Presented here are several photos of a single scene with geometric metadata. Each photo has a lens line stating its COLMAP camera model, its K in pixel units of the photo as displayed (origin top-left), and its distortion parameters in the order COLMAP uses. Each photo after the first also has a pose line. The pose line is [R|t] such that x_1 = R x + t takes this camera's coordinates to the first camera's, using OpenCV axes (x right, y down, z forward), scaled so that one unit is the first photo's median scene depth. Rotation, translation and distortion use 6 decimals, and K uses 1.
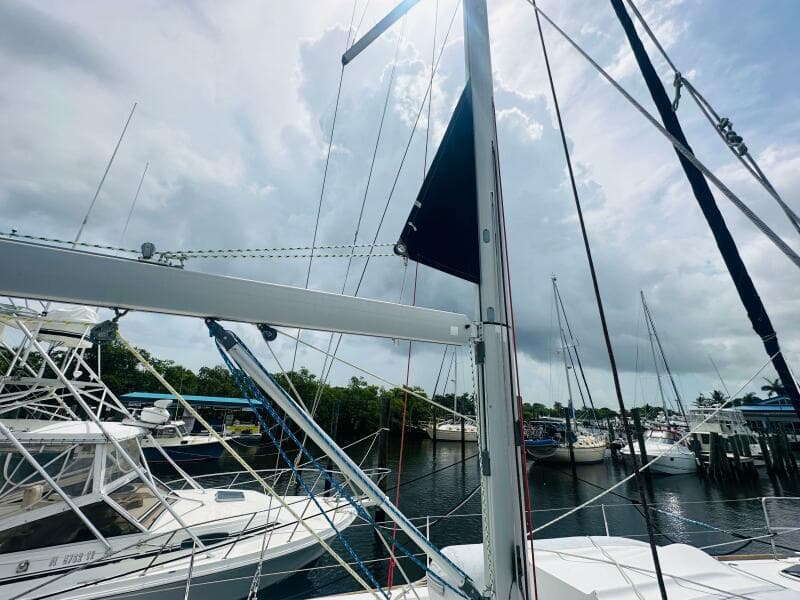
lens RADIAL K [[317.7, 0, 401.2], [0, 317.7, 301.3], [0, 0, 1]] dist [-0.000721, -0.000114]
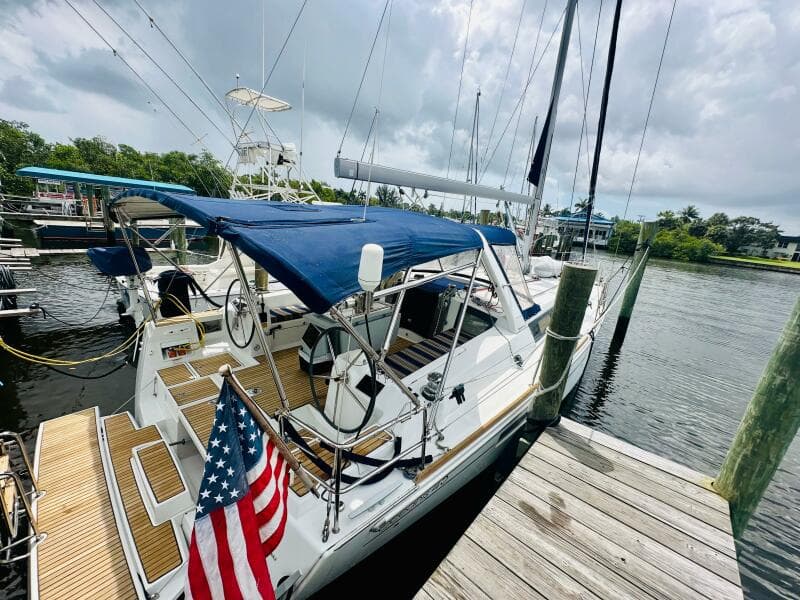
lens RADIAL K [[317.7, 0, 401.2], [0, 317.7, 301.3], [0, 0, 1]] dist [-0.000721, -0.000114]
pose [[0.936632, -0.041879, 0.347802, -0.891348], [-0.169046, 0.815550, 0.553445, -0.262650], [-0.306828, -0.577169, 0.756791, -0.701907]]
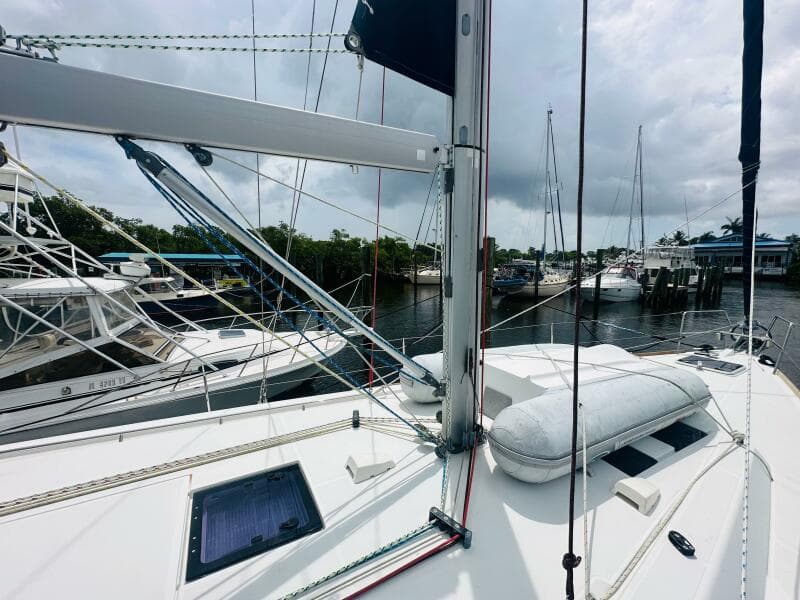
lens RADIAL K [[317.1, 0, 400.0], [0, 317.1, 300.0], [0, 0, 1]] dist [-0.004071, 0.000102]
pose [[0.998064, -0.046112, 0.041741, 0.015828], [0.023075, 0.897709, 0.439983, 0.020467], [-0.057760, -0.438168, 0.897035, 0.006457]]
